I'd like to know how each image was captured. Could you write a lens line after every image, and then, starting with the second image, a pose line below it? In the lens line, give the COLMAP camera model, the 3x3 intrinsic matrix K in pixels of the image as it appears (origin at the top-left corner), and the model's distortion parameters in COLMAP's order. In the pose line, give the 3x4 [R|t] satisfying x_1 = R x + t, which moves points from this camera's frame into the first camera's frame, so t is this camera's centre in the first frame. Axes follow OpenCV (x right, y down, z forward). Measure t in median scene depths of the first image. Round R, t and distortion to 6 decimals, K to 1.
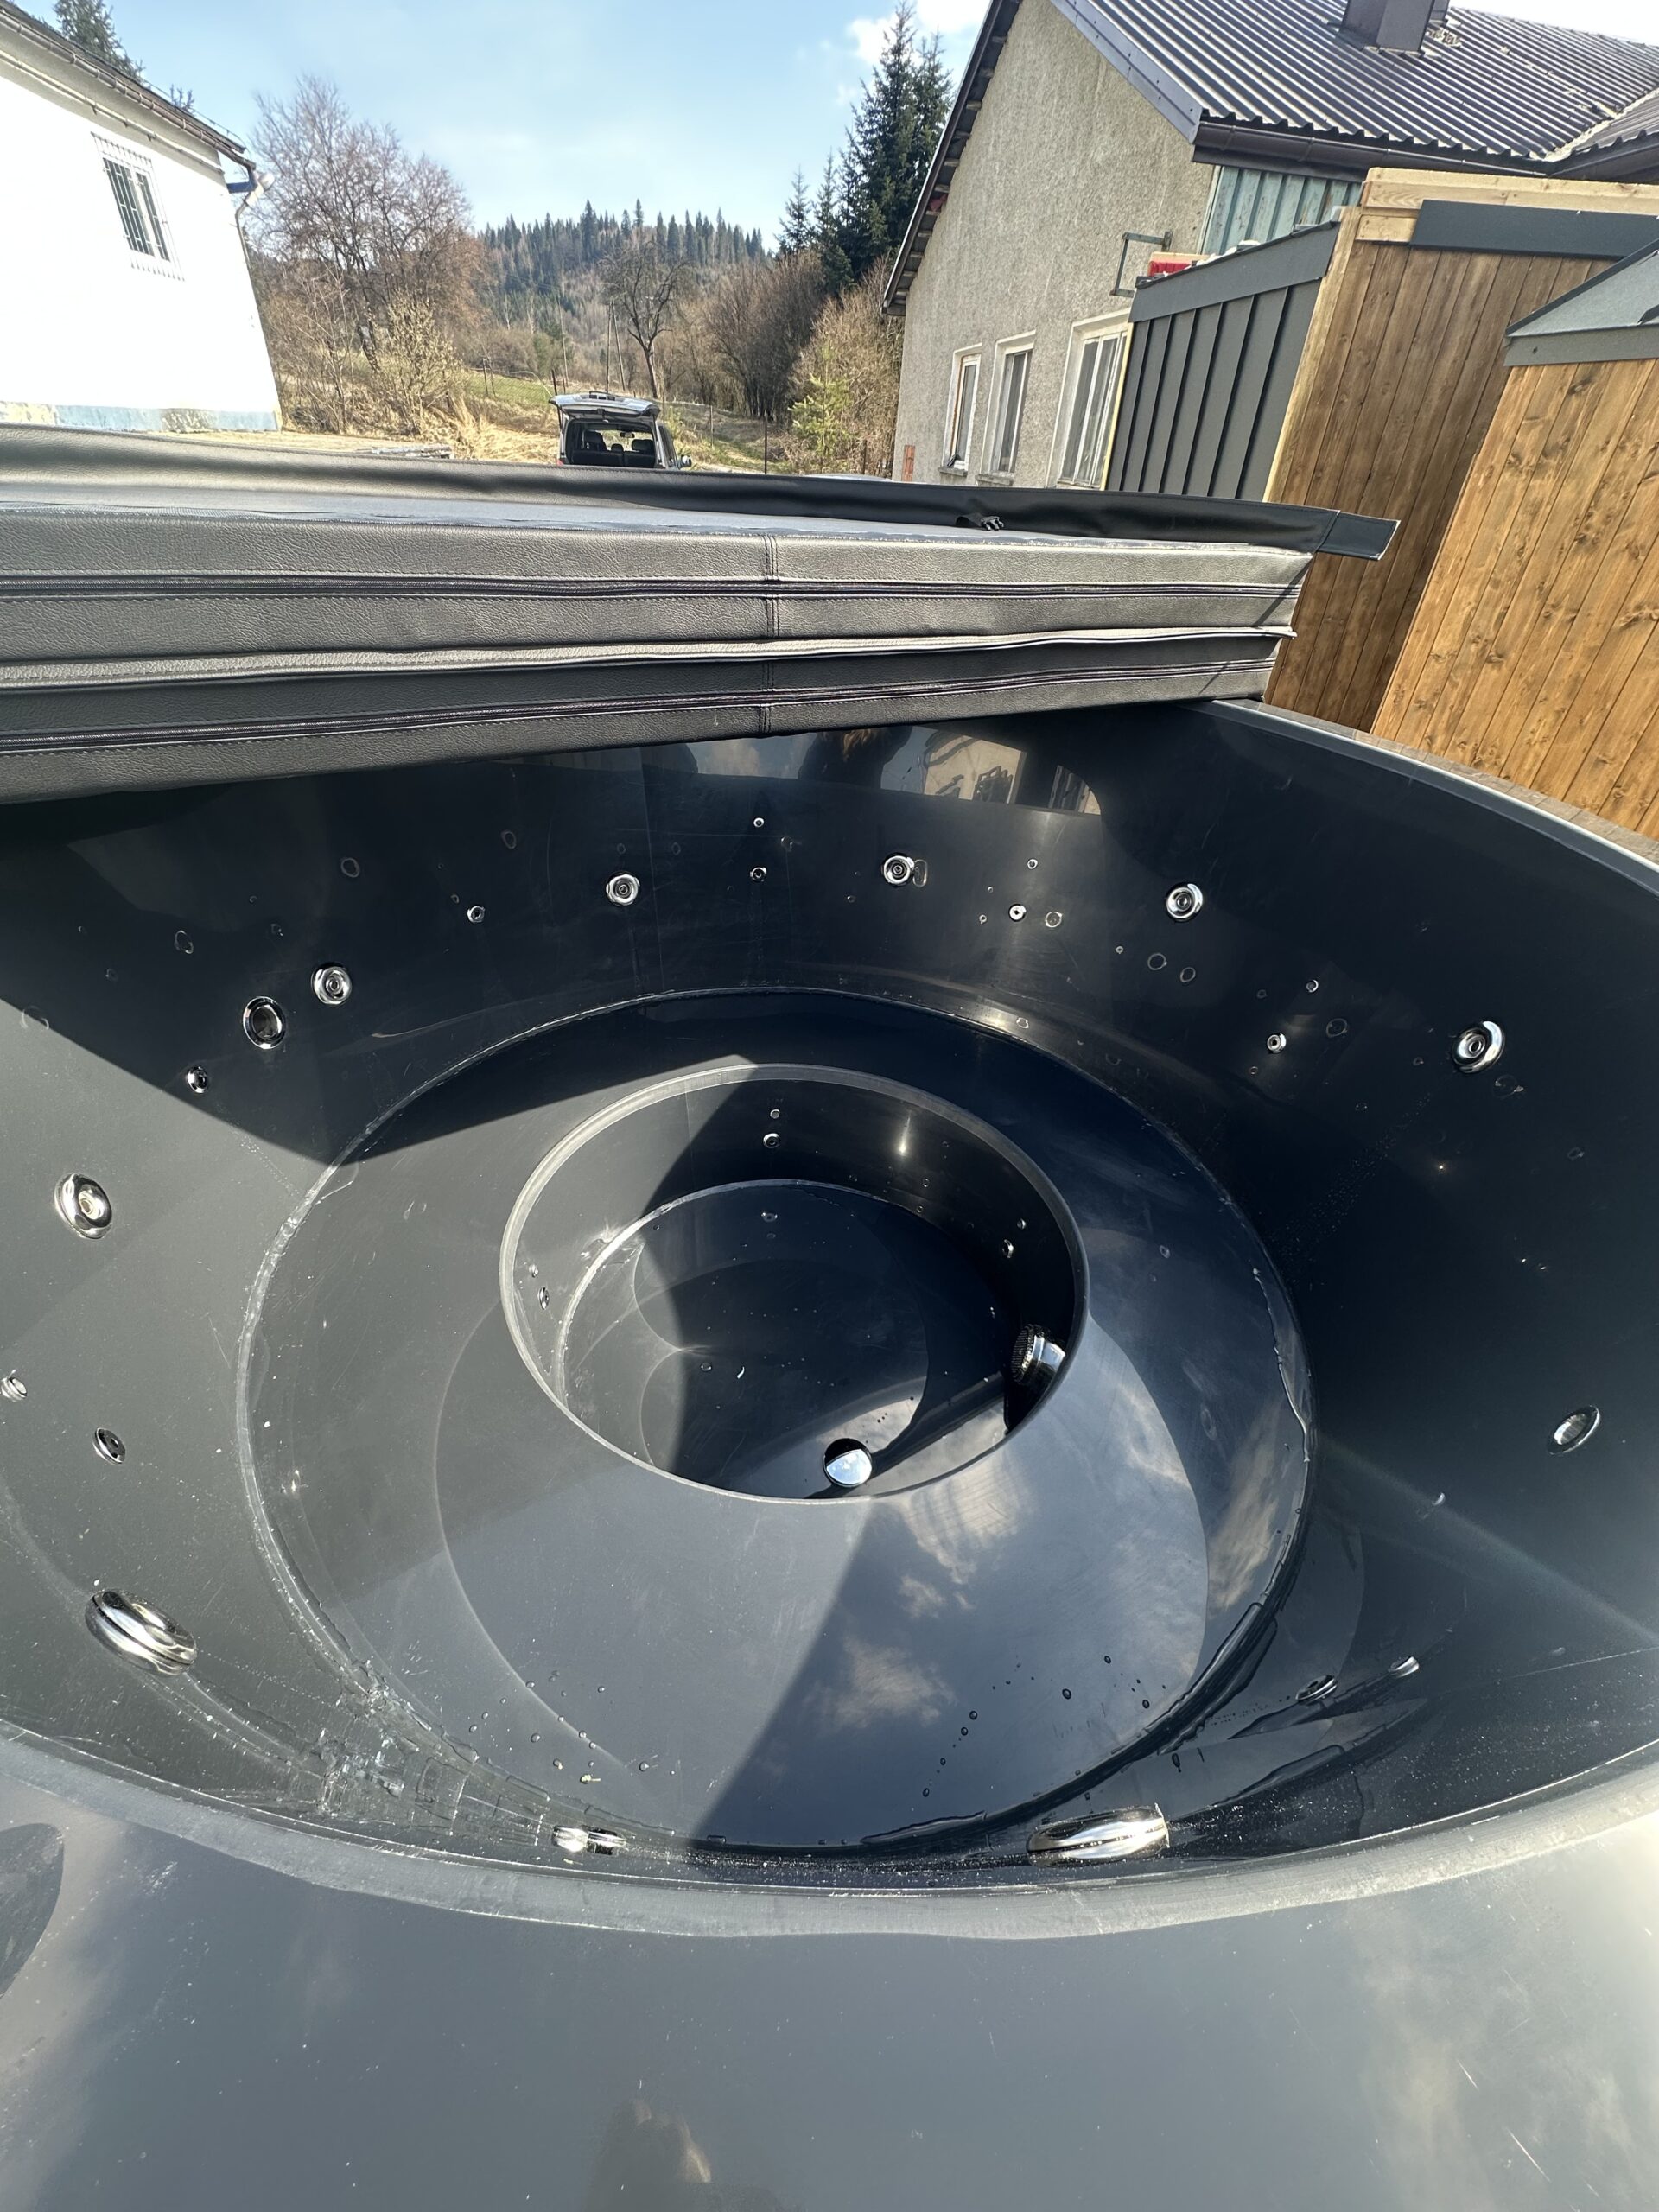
lens RADIAL K [[879.8, 0, 829.5], [0, 879.8, 1106.0], [0, 0, 1]] dist [-0.000579, 0.000015]
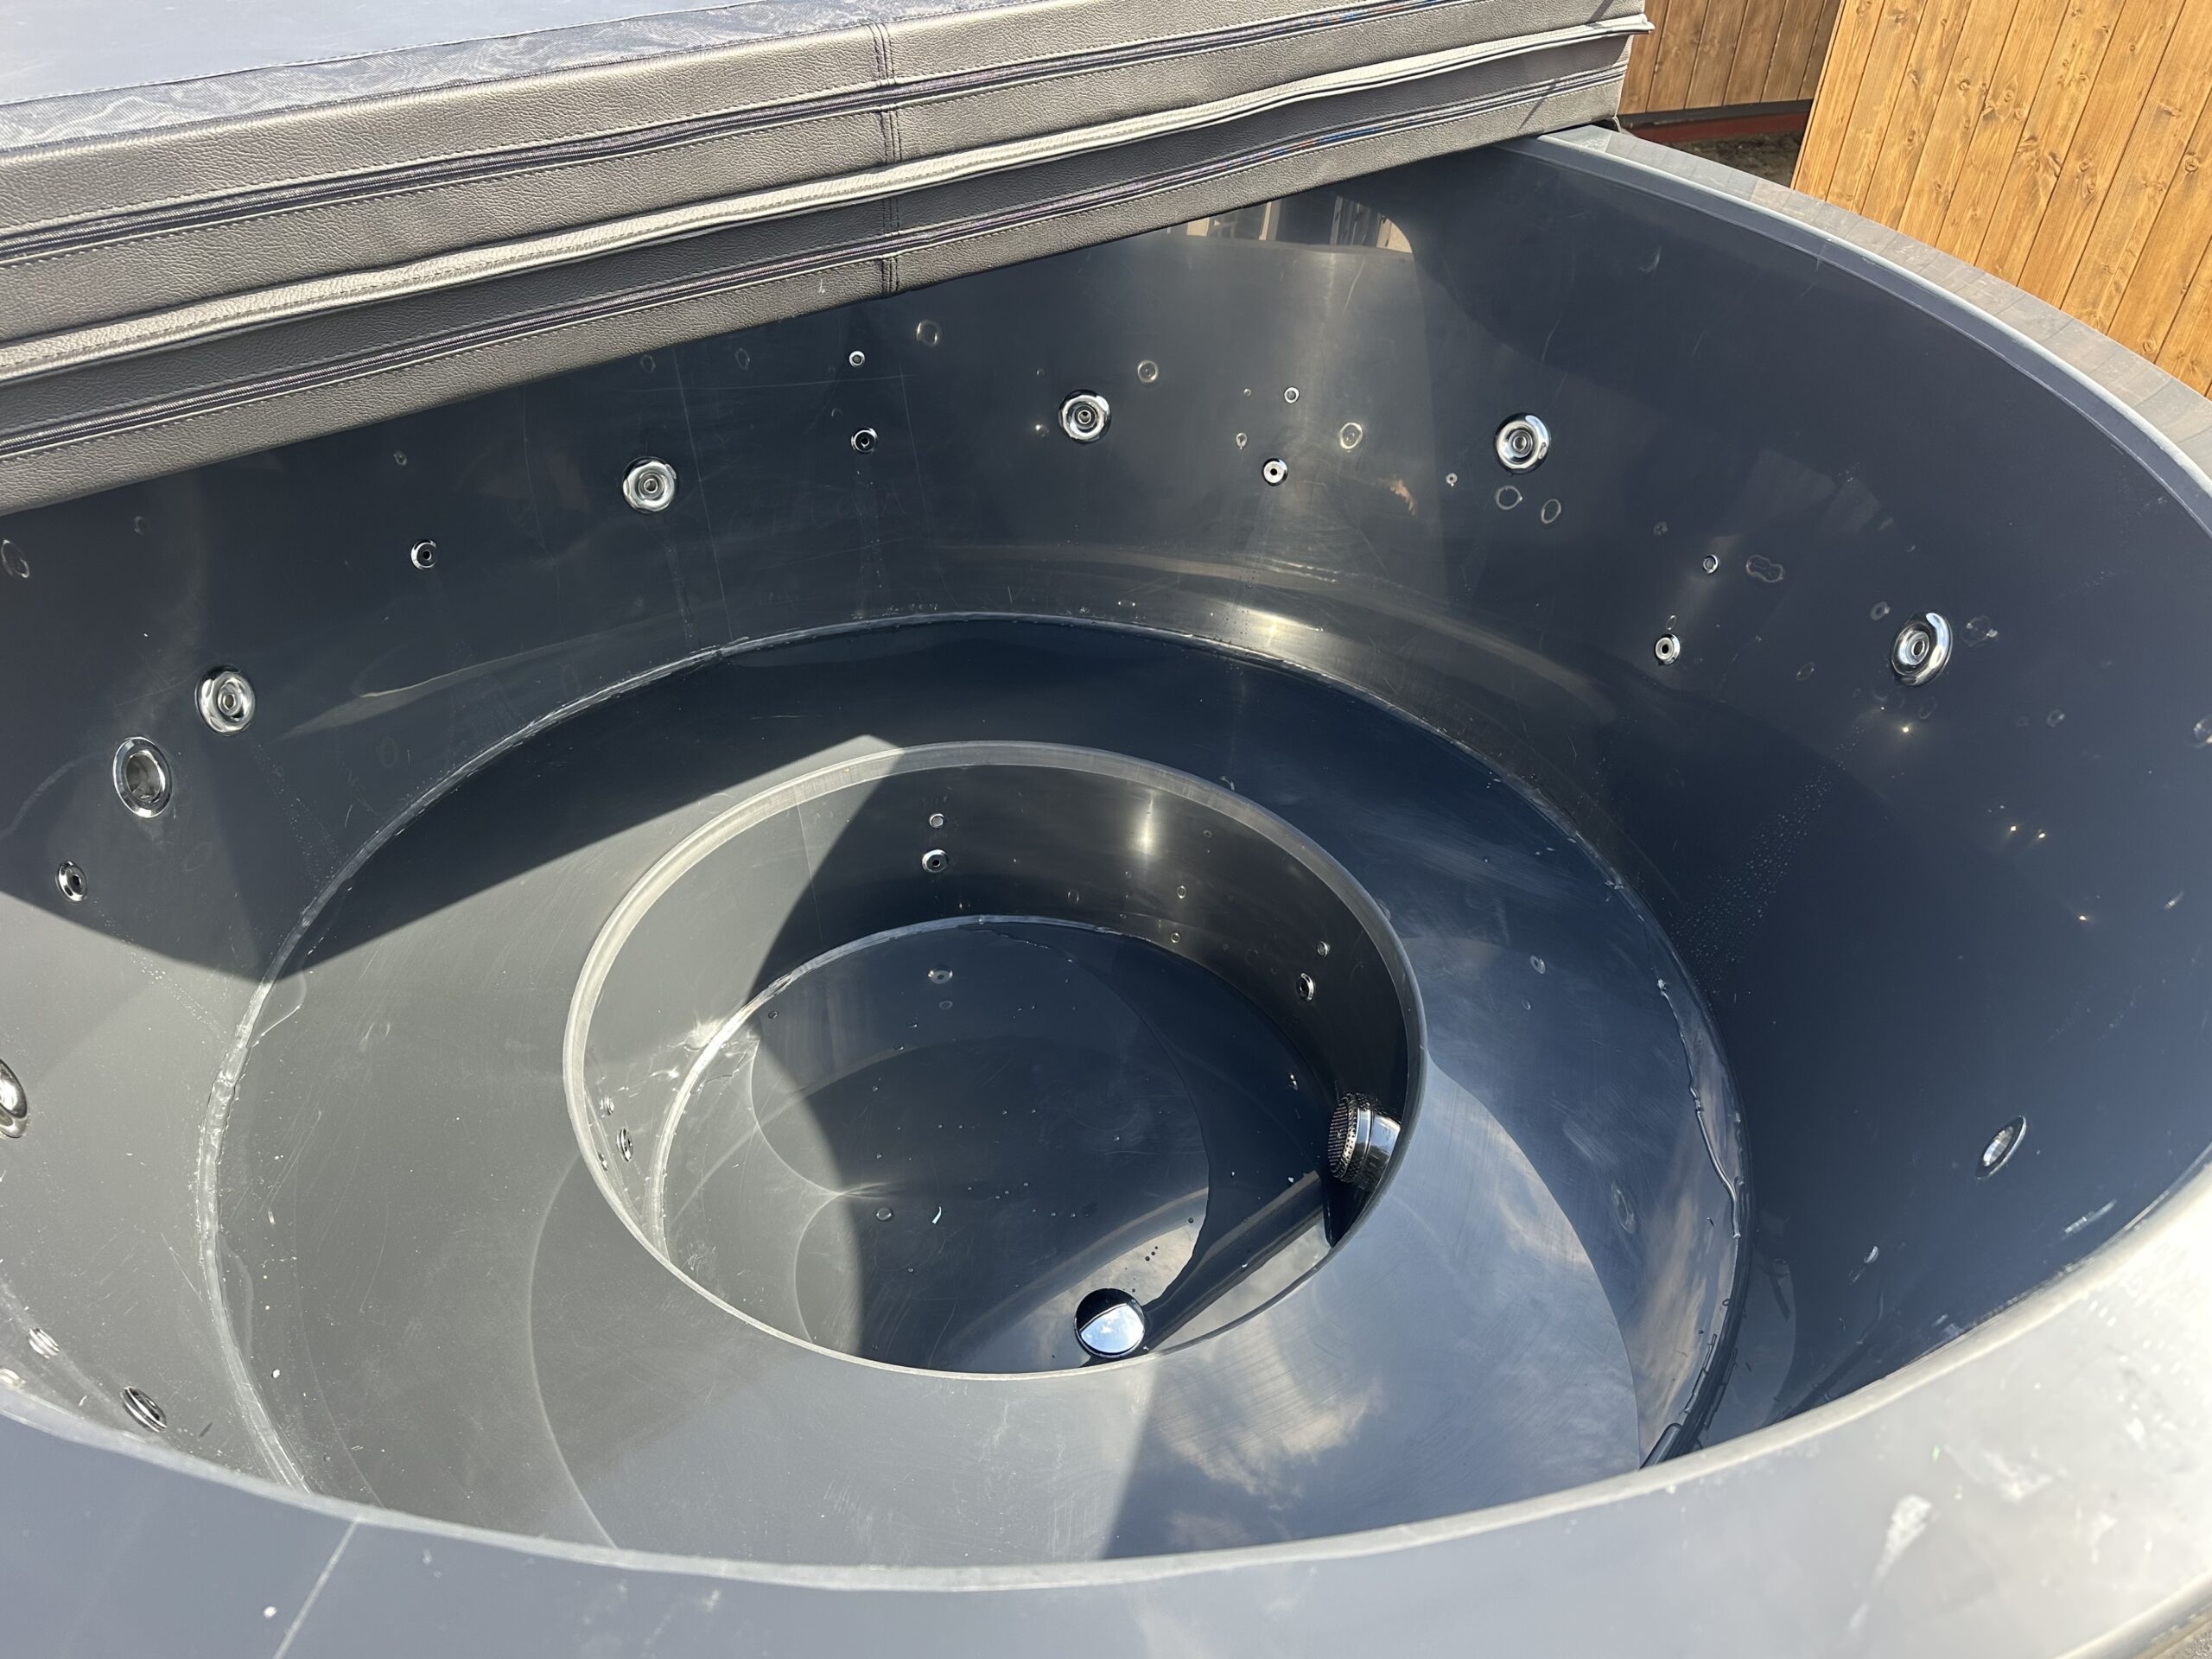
lens RADIAL K [[1622.4, 0, 1106.0], [0, 1622.4, 829.5], [0, 0, 1]] dist [0.088376, -0.091945]
pose [[0.990998, -0.104672, 0.083472, -0.044205], [0.099273, 0.992842, 0.066408, -0.058908], [-0.089825, -0.057524, 0.994295, -0.230850]]
